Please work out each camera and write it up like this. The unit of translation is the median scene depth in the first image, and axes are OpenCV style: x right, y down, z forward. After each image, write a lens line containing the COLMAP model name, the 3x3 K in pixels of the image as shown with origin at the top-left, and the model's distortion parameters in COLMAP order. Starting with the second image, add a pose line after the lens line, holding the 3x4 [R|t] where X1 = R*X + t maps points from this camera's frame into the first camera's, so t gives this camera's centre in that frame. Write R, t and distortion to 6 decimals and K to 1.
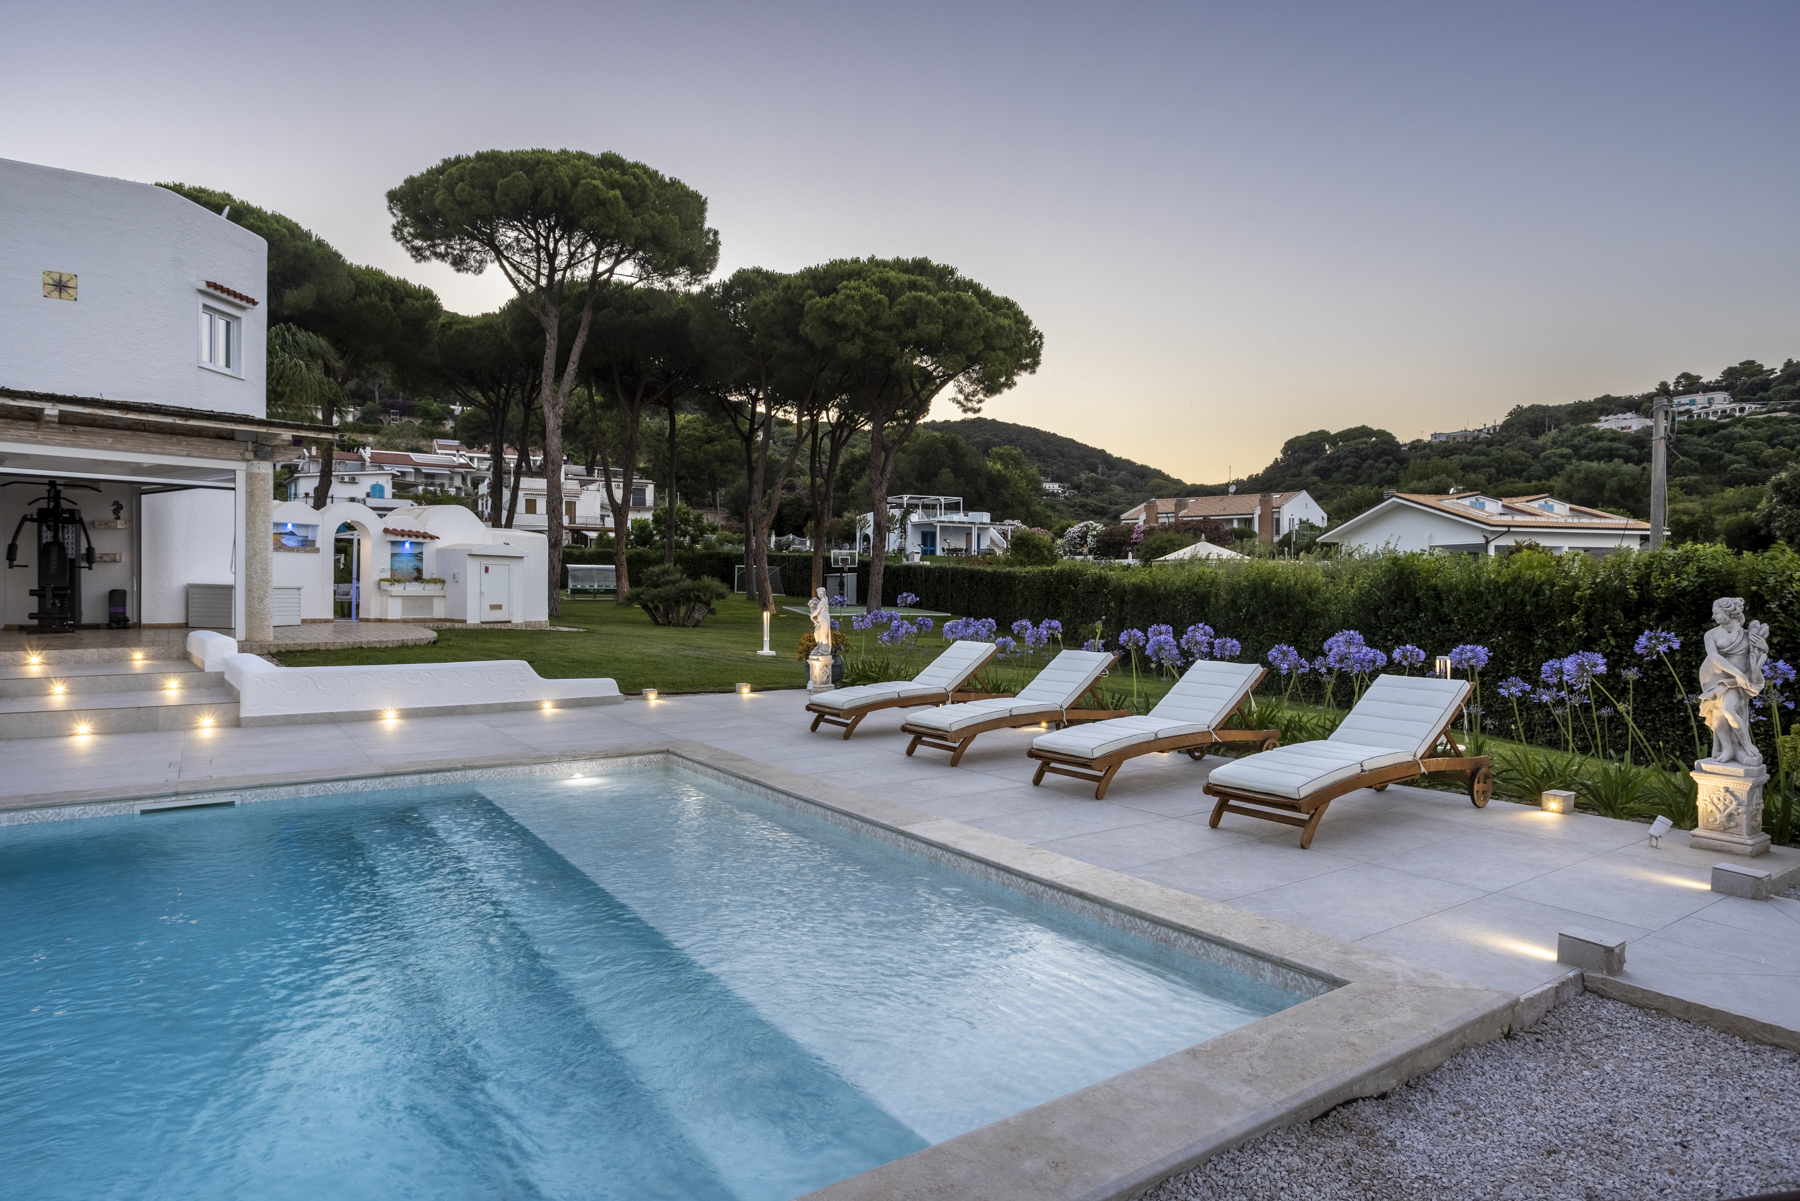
lens RADIAL K [[998.5, 0, 900.0], [0, 998.5, 600.5], [0, 0, 1]] dist [-0.037077, 0.030996]
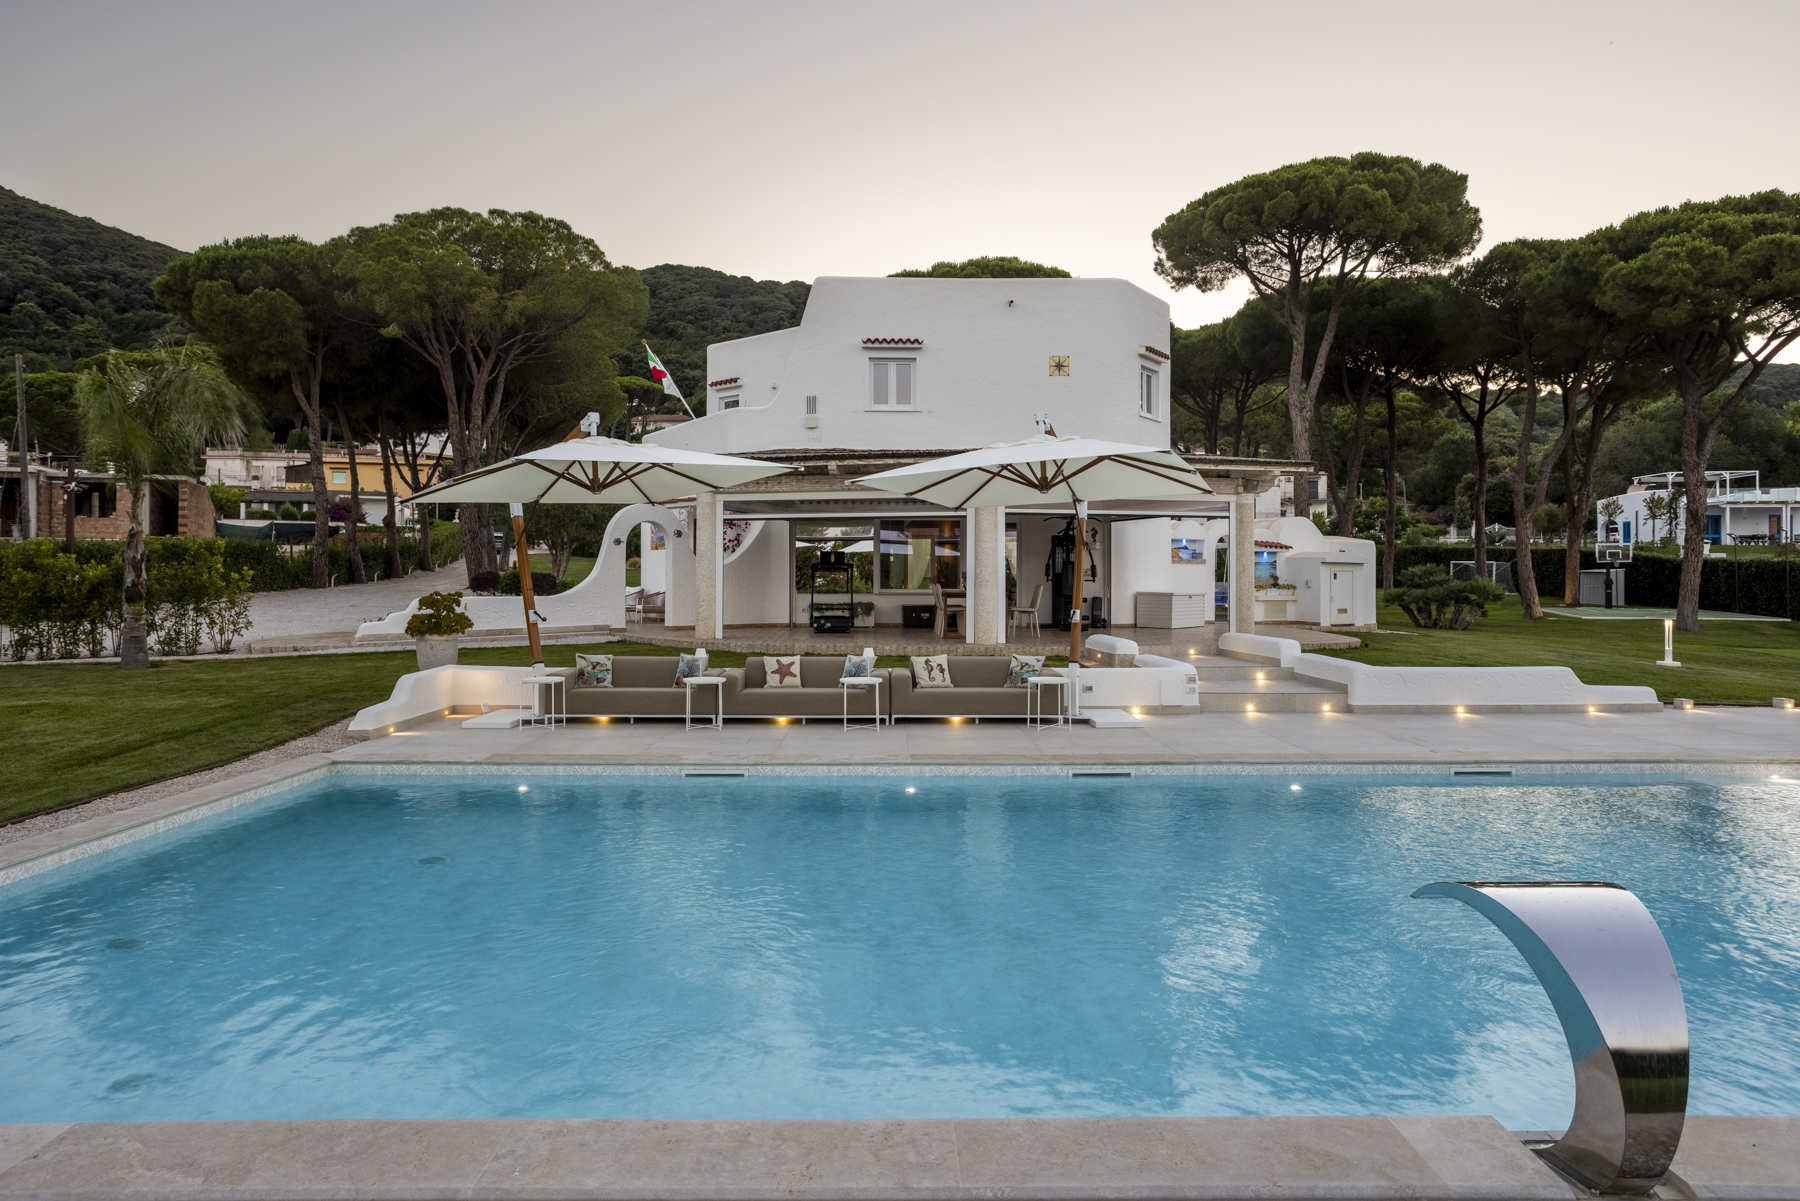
lens RADIAL K [[1042.3, 0, 899.0], [0, 1042.3, 573.1], [0, 0, 1]] dist [-0.040185, 0.036930]
pose [[0.835271, -0.008953, -0.549765, -0.112079], [-0.002921, 0.999781, -0.020719, -0.005501], [0.549830, 0.018912, 0.835062, -0.111642]]
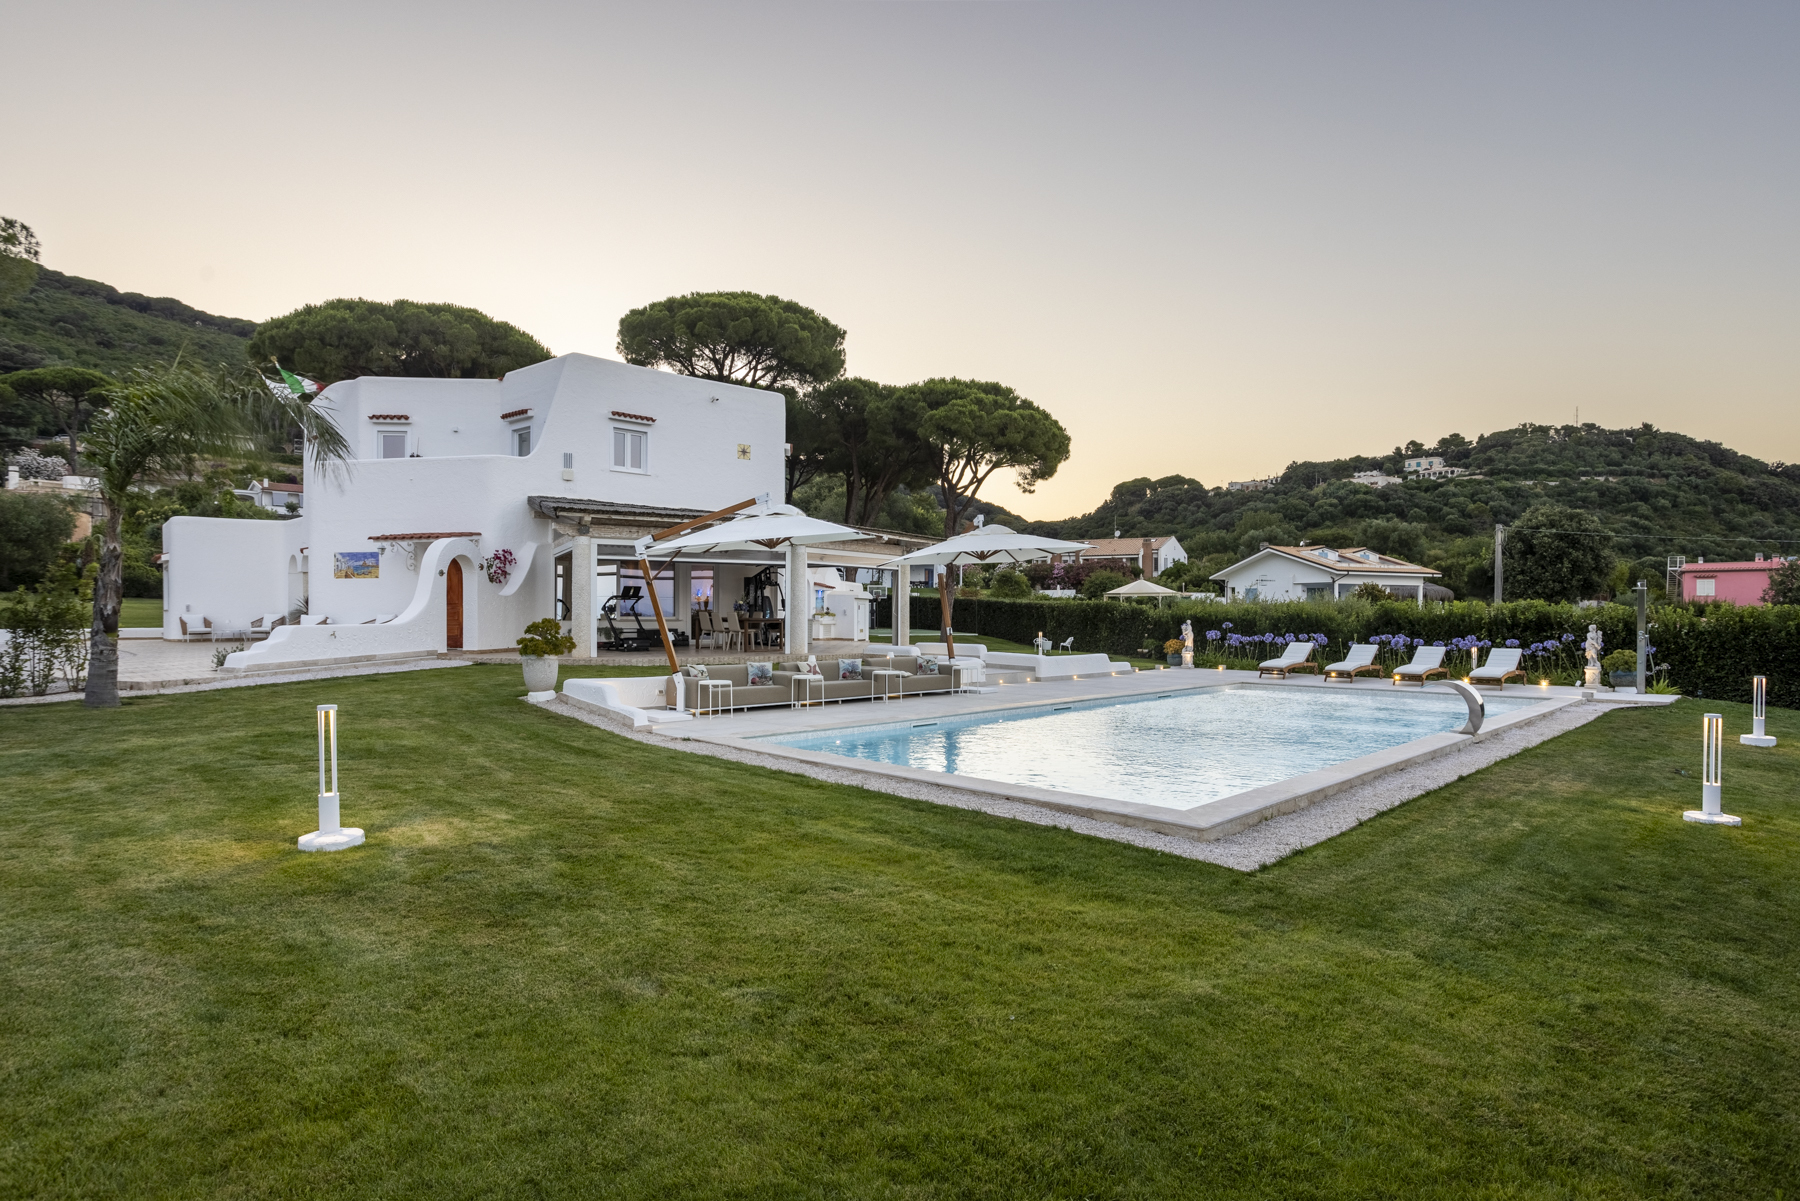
lens RADIAL K [[978.2, 0, 900.0], [0, 978.2, 600.5], [0, 0, 1]] dist [-0.025346, 0.000333]
pose [[0.979529, -0.000180, 0.201301, -0.387160], [0.004607, 0.999758, -0.021522, -0.004437], [-0.201249, 0.022009, 0.979293, -0.325377]]
